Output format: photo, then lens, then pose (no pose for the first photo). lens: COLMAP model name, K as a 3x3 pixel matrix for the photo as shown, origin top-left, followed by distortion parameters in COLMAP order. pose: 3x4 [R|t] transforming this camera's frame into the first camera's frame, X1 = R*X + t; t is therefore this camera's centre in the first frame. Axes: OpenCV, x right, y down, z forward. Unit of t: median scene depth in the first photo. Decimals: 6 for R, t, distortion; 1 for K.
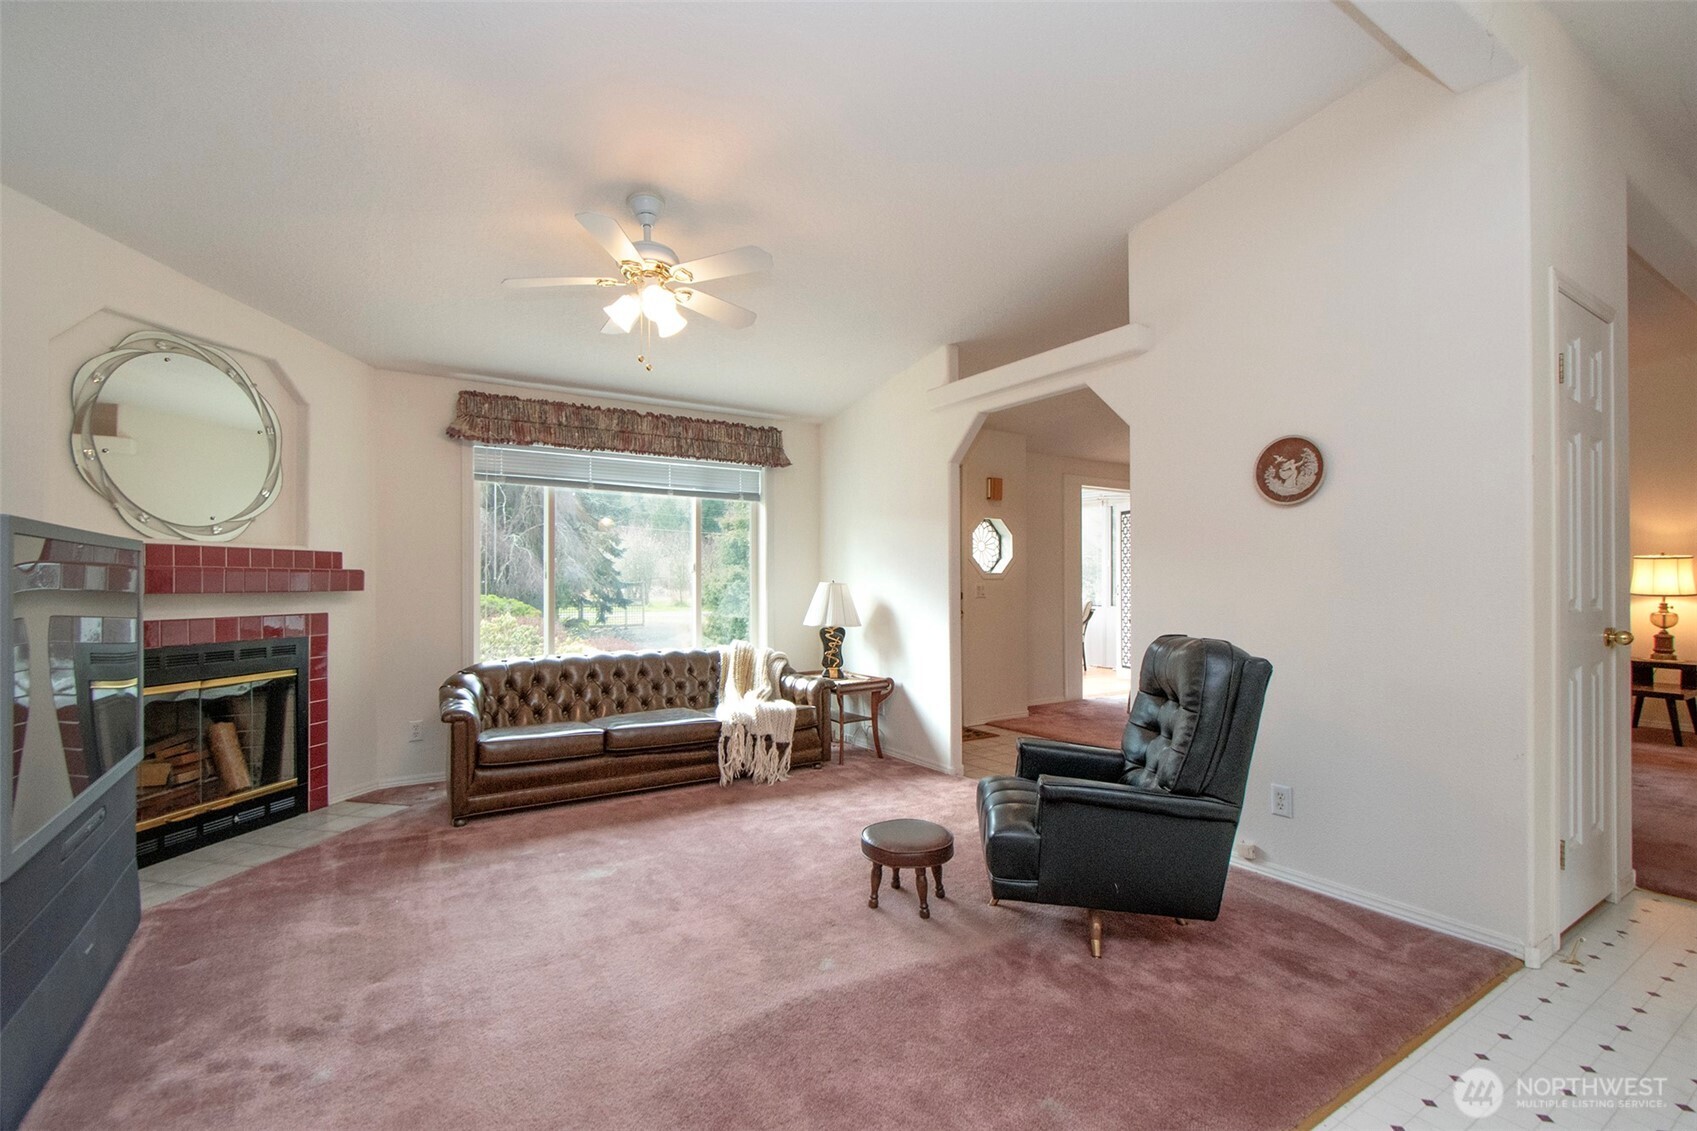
lens RADIAL K [[766.1, 0, 845.9], [0, 766.1, 581.0], [0, 0, 1]] dist [0.000046, -0.001350]
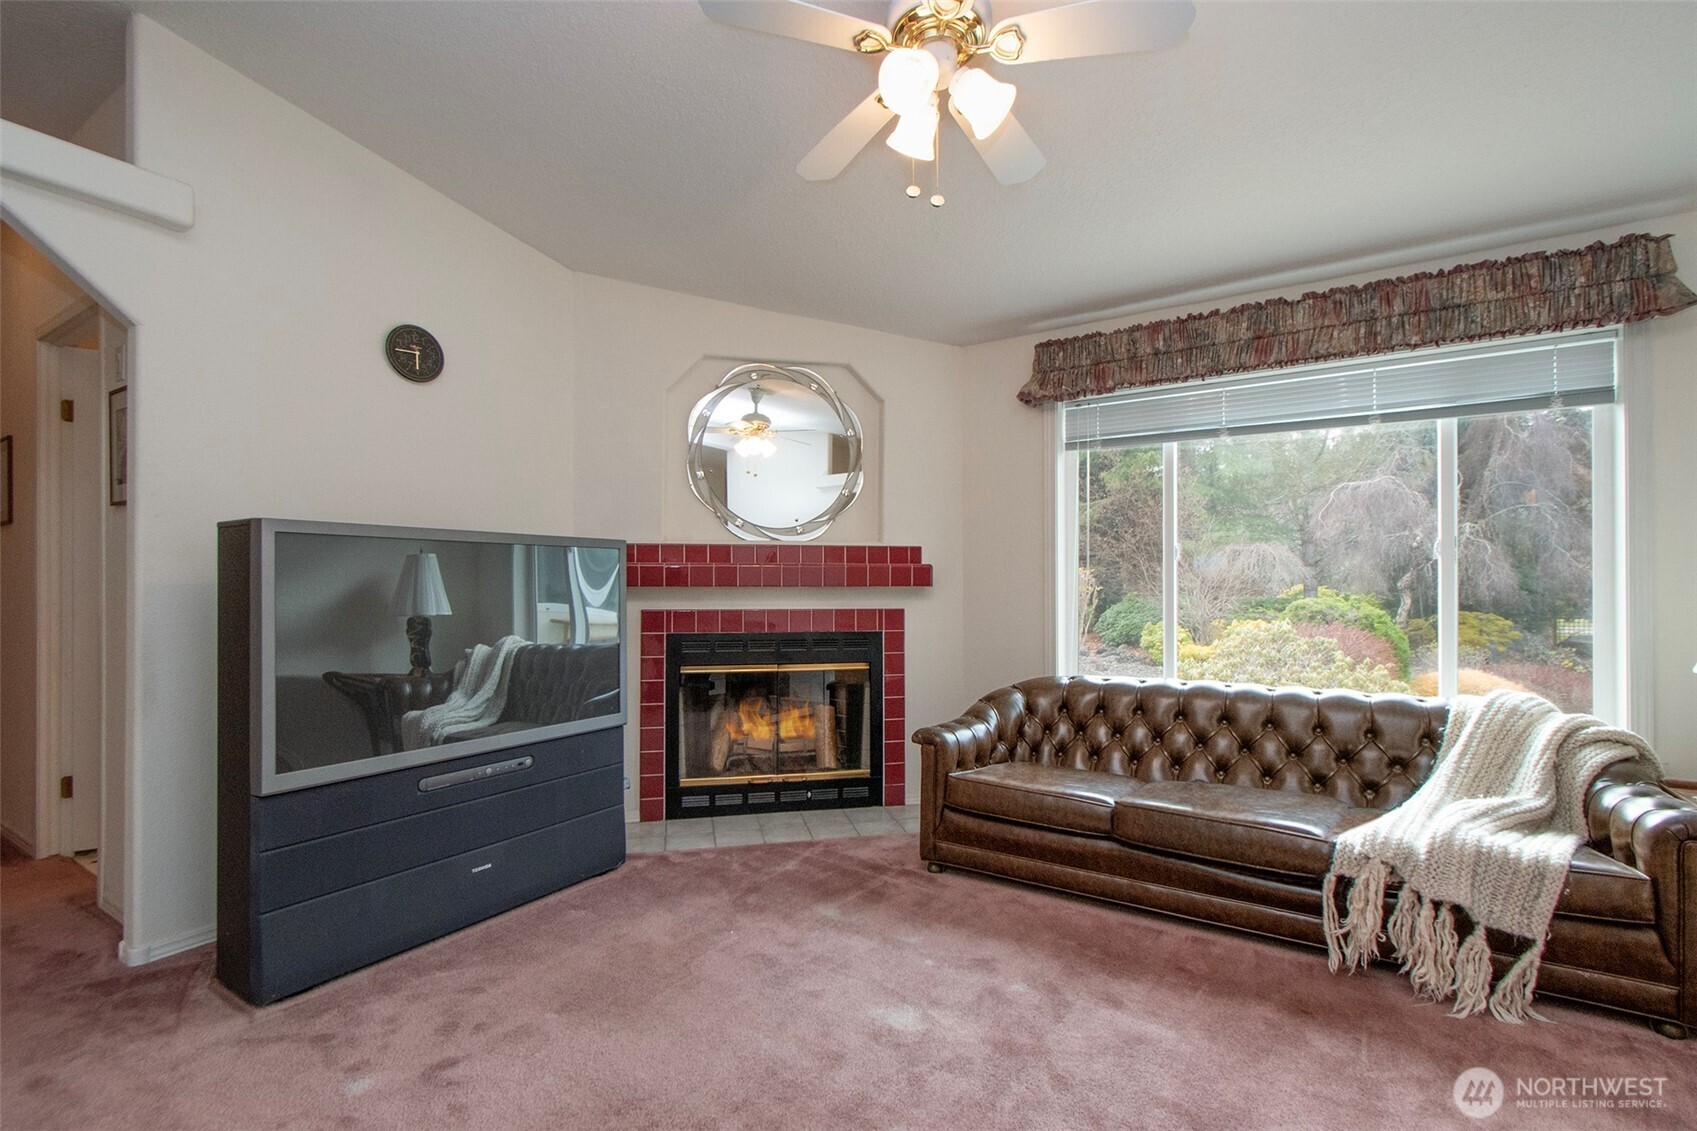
lens RADIAL K [[766.1, 0, 851.5], [0, 766.1, 589.4], [0, 0, 1]] dist [0.000046, -0.001350]
pose [[0.392451, 0.005482, -0.919757, 0.184620], [0.002731, 0.999971, 0.007126, 0.008917], [0.919769, -0.005308, 0.392425, 0.508219]]
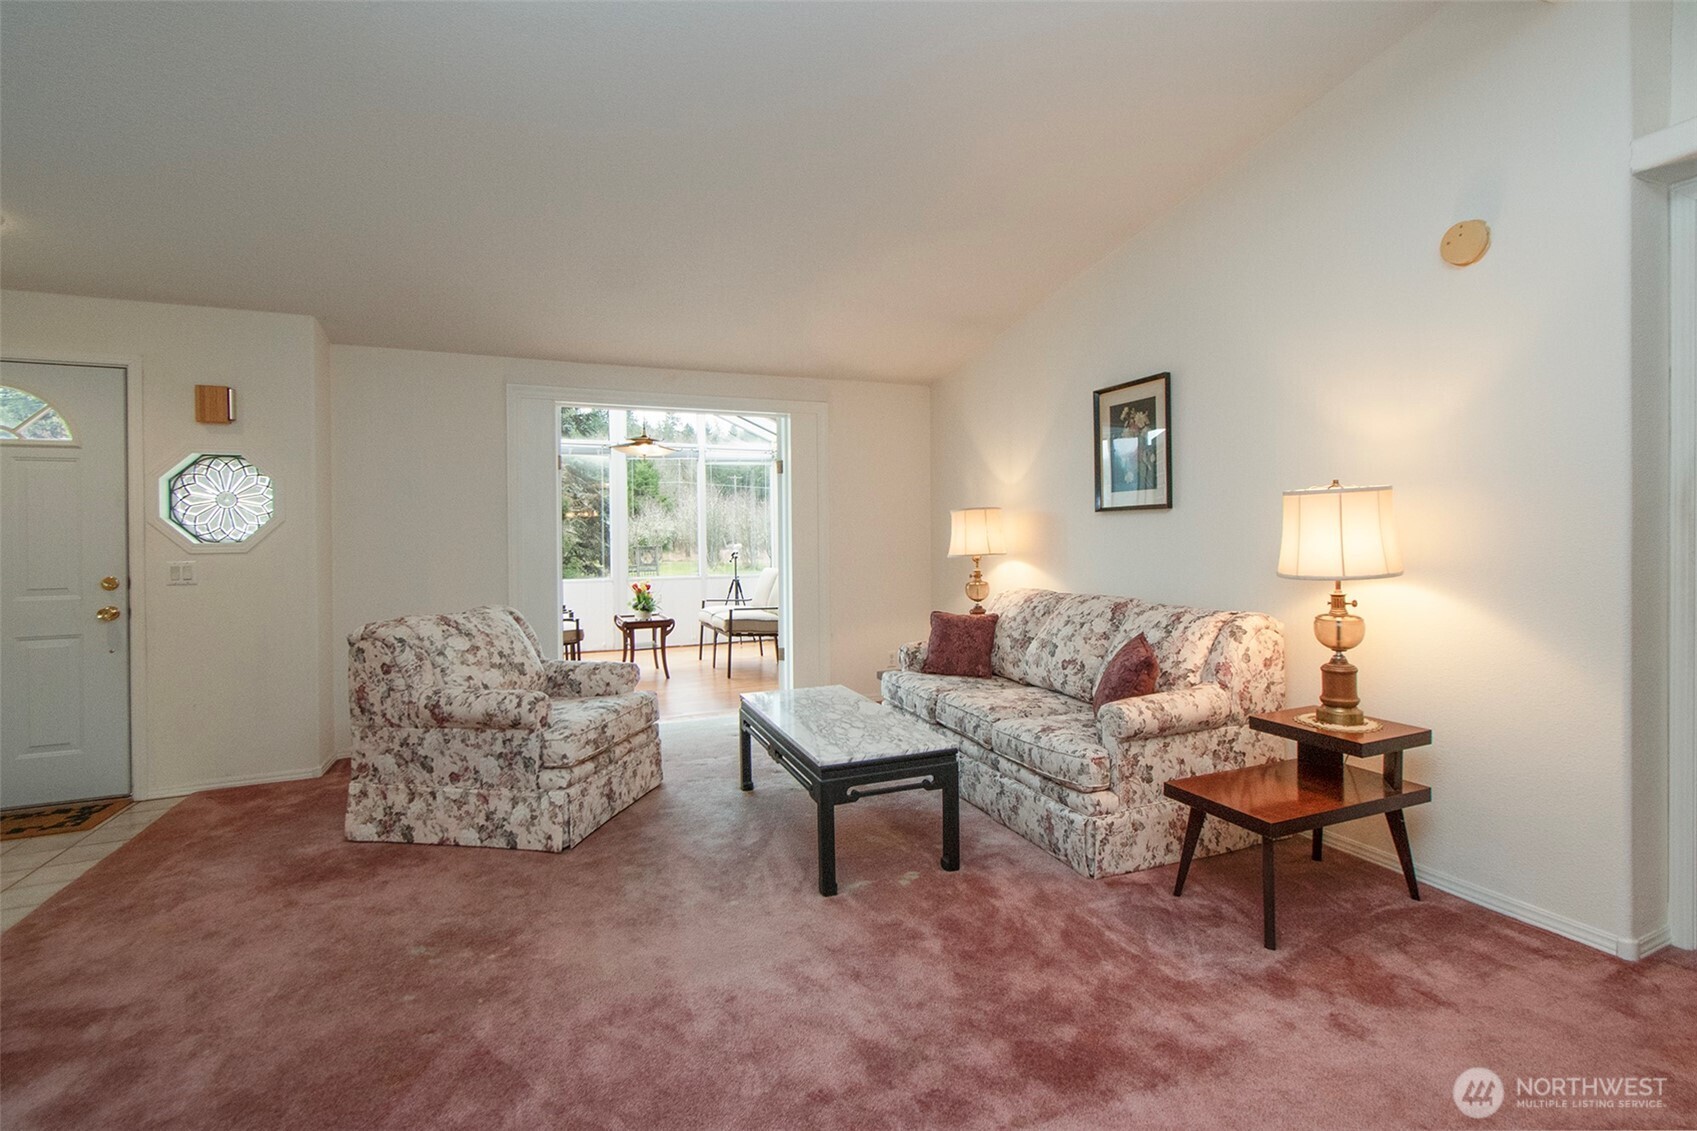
lens RADIAL K [[766.1, 0, 852.2], [0, 766.1, 551.0], [0, 0, 1]] dist [0.000046, -0.001350]
pose [[0.987415, -0.012081, -0.157689, 1.160423], [0.014345, 0.999810, 0.013229, -0.007639], [0.157499, -0.015325, 0.987400, 0.699265]]
